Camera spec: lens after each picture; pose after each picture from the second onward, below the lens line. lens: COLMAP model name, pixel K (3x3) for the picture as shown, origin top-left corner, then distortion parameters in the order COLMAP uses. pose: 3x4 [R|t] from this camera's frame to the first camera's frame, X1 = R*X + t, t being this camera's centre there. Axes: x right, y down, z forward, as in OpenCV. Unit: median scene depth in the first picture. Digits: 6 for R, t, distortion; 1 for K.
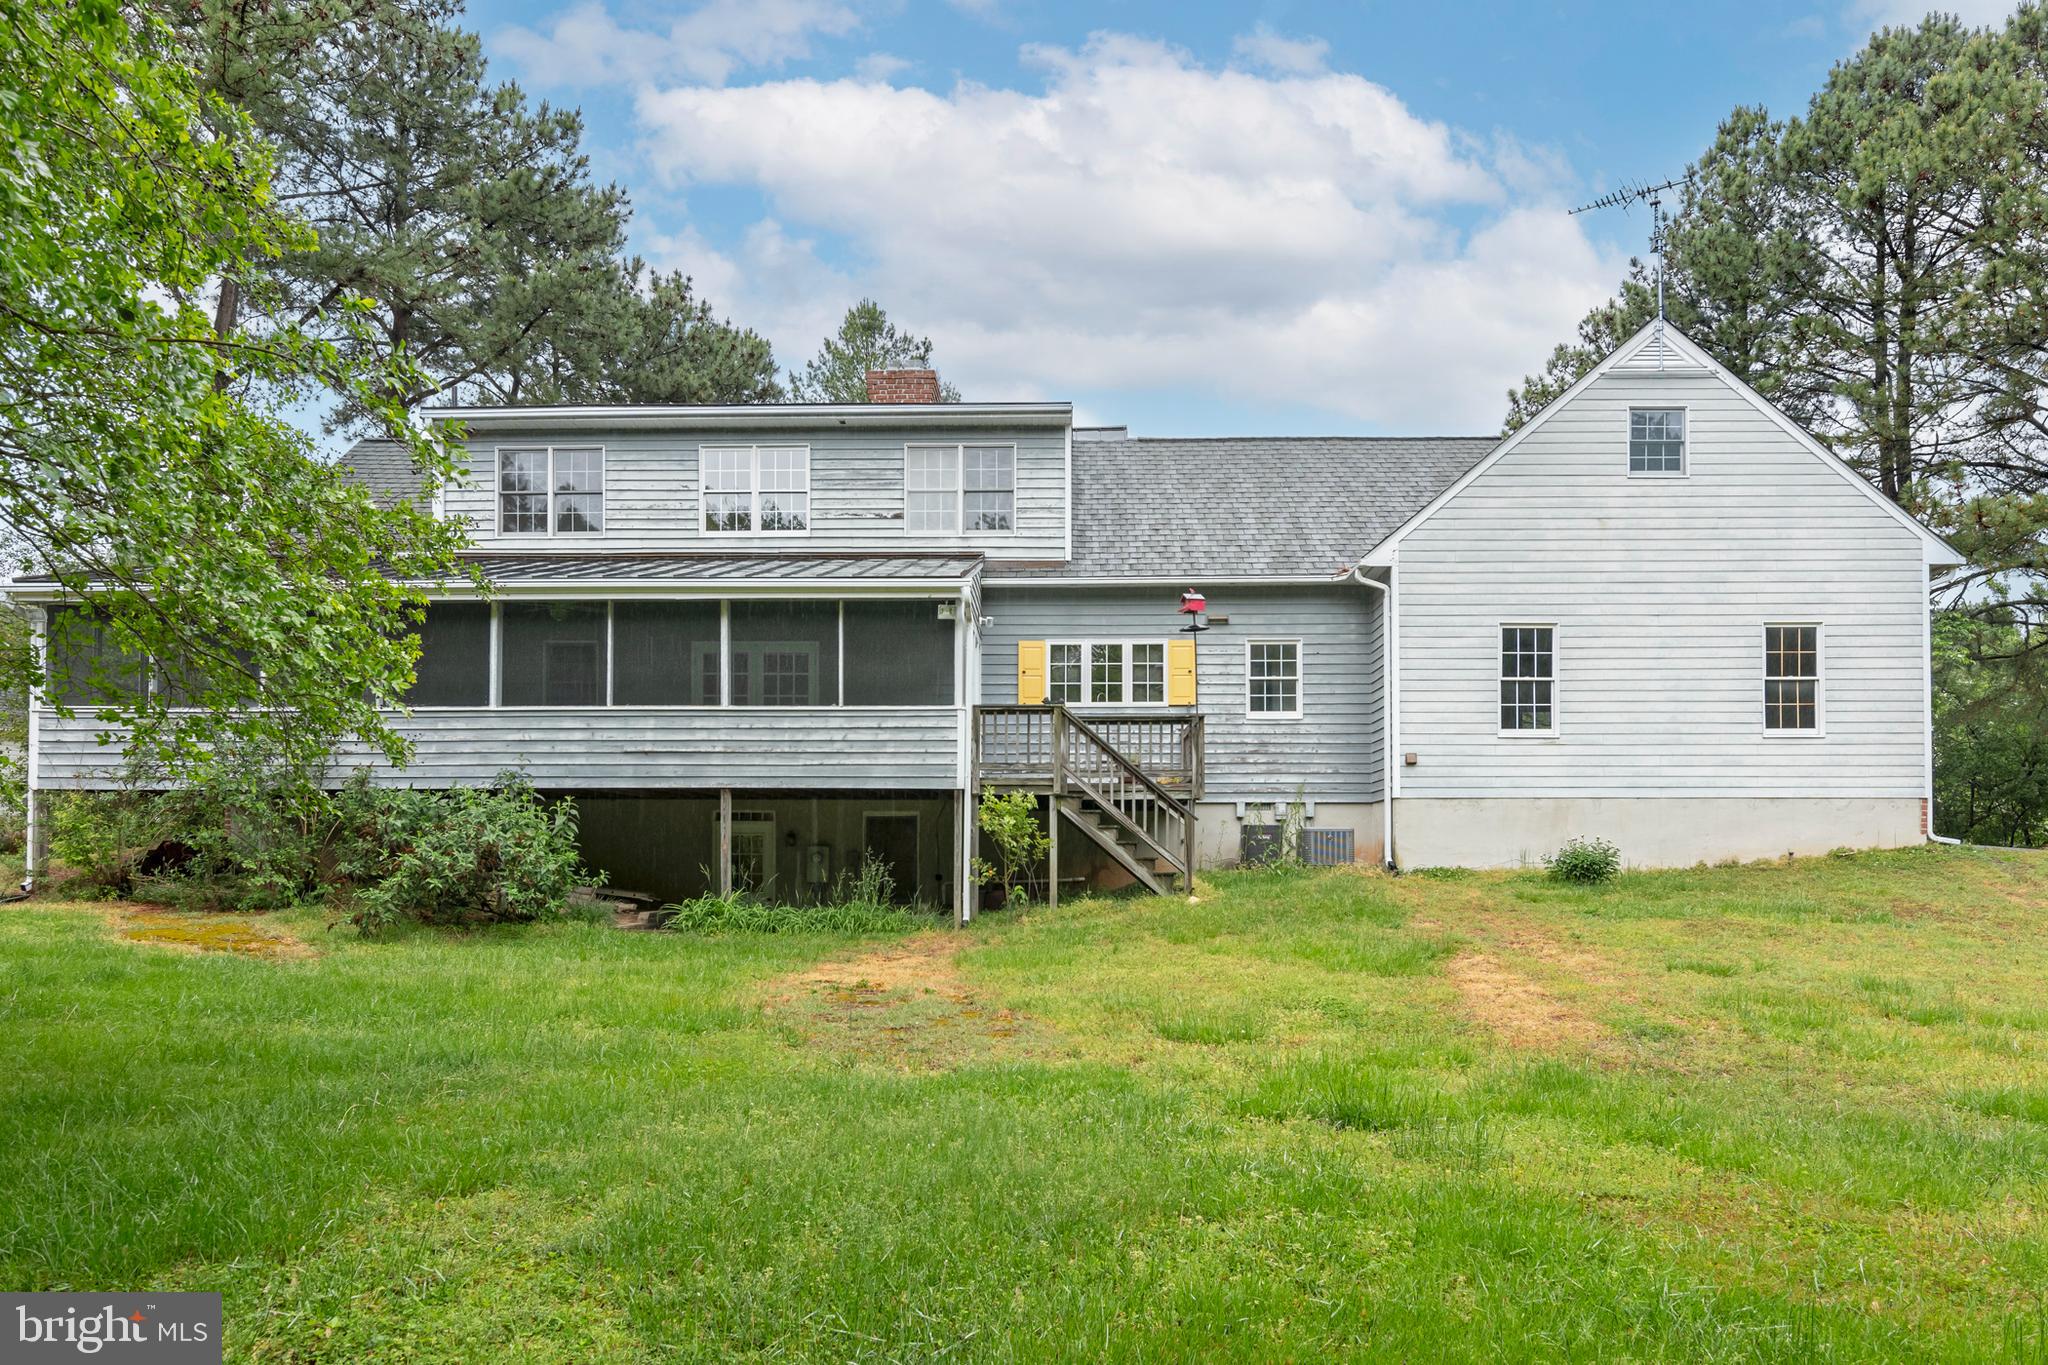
lens RADIAL K [[1242.4, 0, 1027.2], [0, 1242.4, 838.7], [0, 0, 1]] dist [-0.001024, 0.000075]
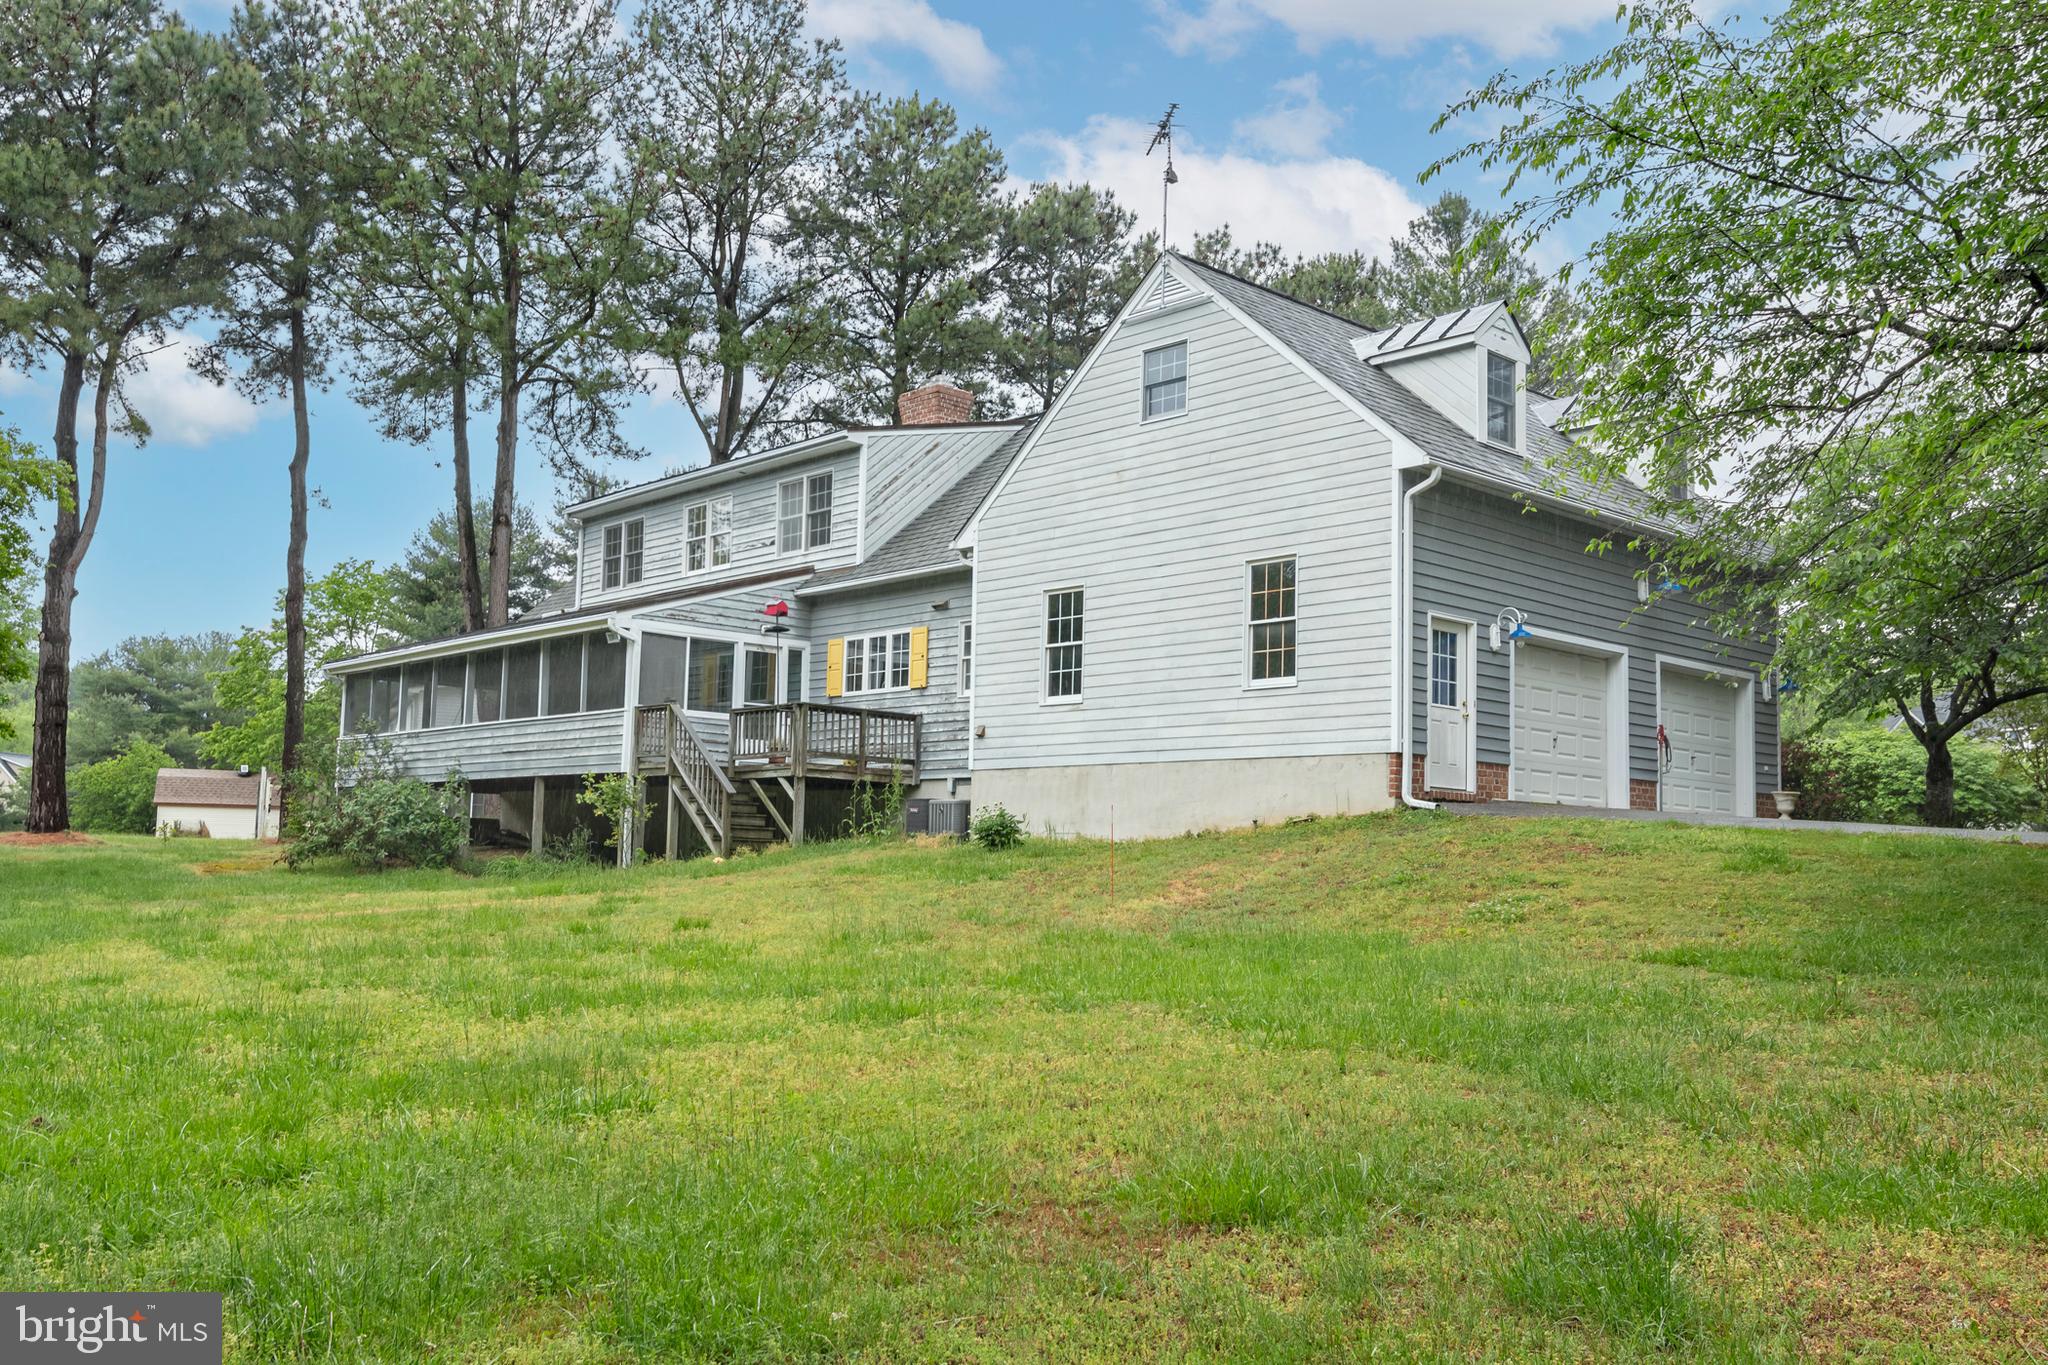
lens RADIAL K [[1759.7, 0, 1024.0], [0, 1759.7, 682.5], [0, 0, 1]] dist [0.001882, 0.000311]
pose [[0.695772, -0.061905, -0.715590, 1.367875], [-0.009408, 0.995408, -0.095260, 0.033307], [0.718201, 0.073011, 0.691995, 0.021364]]
